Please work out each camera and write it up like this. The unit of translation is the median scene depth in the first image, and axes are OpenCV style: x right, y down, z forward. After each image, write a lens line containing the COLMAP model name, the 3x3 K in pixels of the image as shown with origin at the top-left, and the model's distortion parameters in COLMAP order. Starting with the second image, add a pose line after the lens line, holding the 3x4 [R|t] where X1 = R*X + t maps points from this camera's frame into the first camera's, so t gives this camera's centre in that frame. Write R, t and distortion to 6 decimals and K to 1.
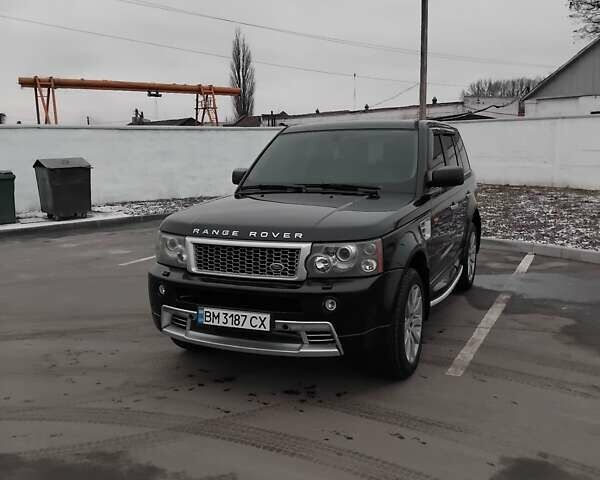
lens RADIAL K [[596.6, 0, 300.0], [0, 596.6, 240.0], [0, 0, 1]] dist [0.146380, -0.314314]
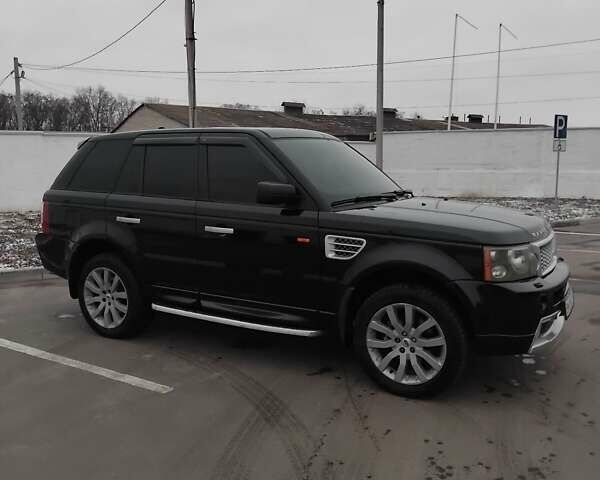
lens RADIAL K [[596.6, 0, 300.0], [0, 596.6, 240.0], [0, 0, 1]] dist [0.146380, -0.314314]
pose [[0.096393, -0.116213, 0.988536, -1.009502], [0.155392, 0.982740, 0.100379, -0.141044], [-0.983139, 0.143935, 0.112788, 1.064288]]
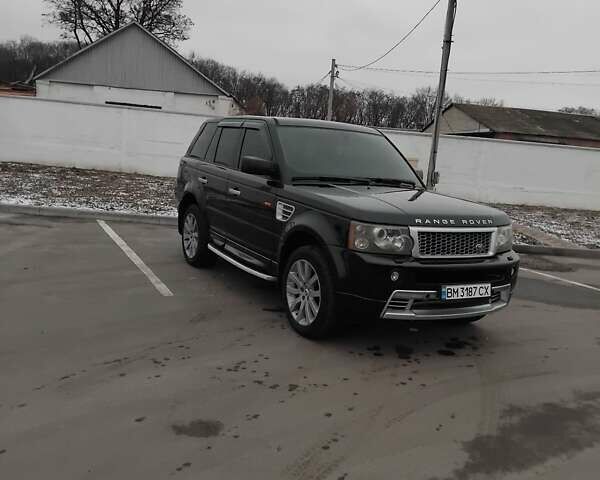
lens RADIAL K [[596.6, 0, 300.0], [0, 596.6, 240.0], [0, 0, 1]] dist [0.146380, -0.314314]
pose [[0.591748, -0.058942, 0.803965, -1.022107], [0.032347, 0.998256, 0.049377, -0.035980], [-0.805474, -0.003213, 0.592623, 0.426133]]
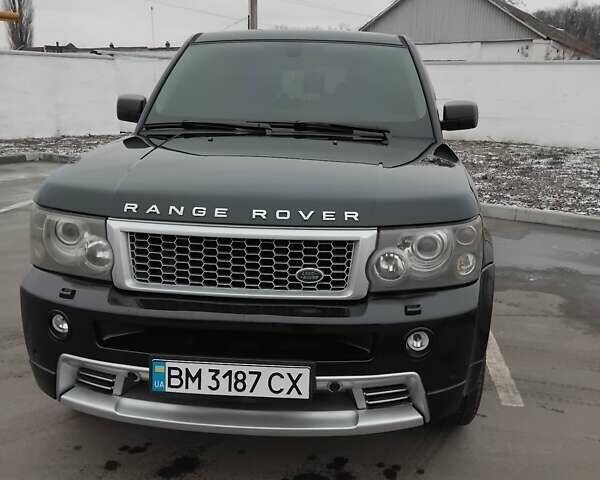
lens RADIAL K [[596.6, 0, 300.0], [0, 596.6, 240.0], [0, 0, 1]] dist [0.146380, -0.314314]
pose [[0.945474, -0.041759, 0.323008, -0.171138], [0.013047, 0.995806, 0.090550, -0.027217], [-0.325435, -0.081399, 0.942054, 0.392283]]
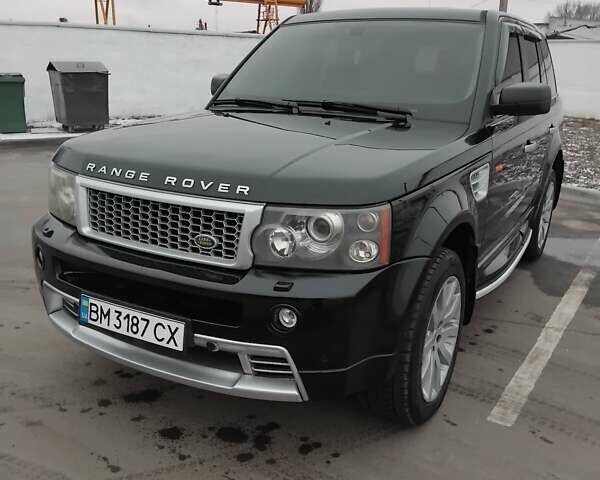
lens RADIAL K [[596.6, 0, 300.0], [0, 596.6, 240.0], [0, 0, 1]] dist [0.146380, -0.314314]
pose [[0.993279, 0.071753, -0.090818, 0.082159], [-0.059692, 0.989822, 0.129187, -0.028469], [0.099163, -0.122897, 0.987453, 0.341551]]
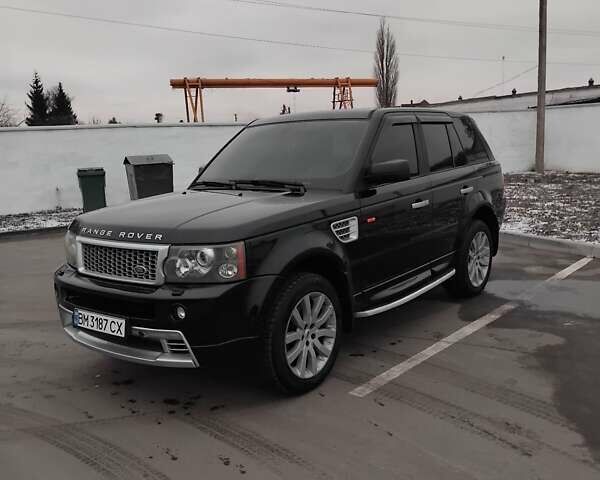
lens RADIAL K [[596.6, 0, 300.0], [0, 596.6, 240.0], [0, 0, 1]] dist [0.146380, -0.314314]
pose [[0.969946, 0.016924, -0.242732, 0.342481], [-0.013692, 0.999794, 0.014995, -0.015460], [0.242936, -0.011221, 0.969977, 0.107444]]
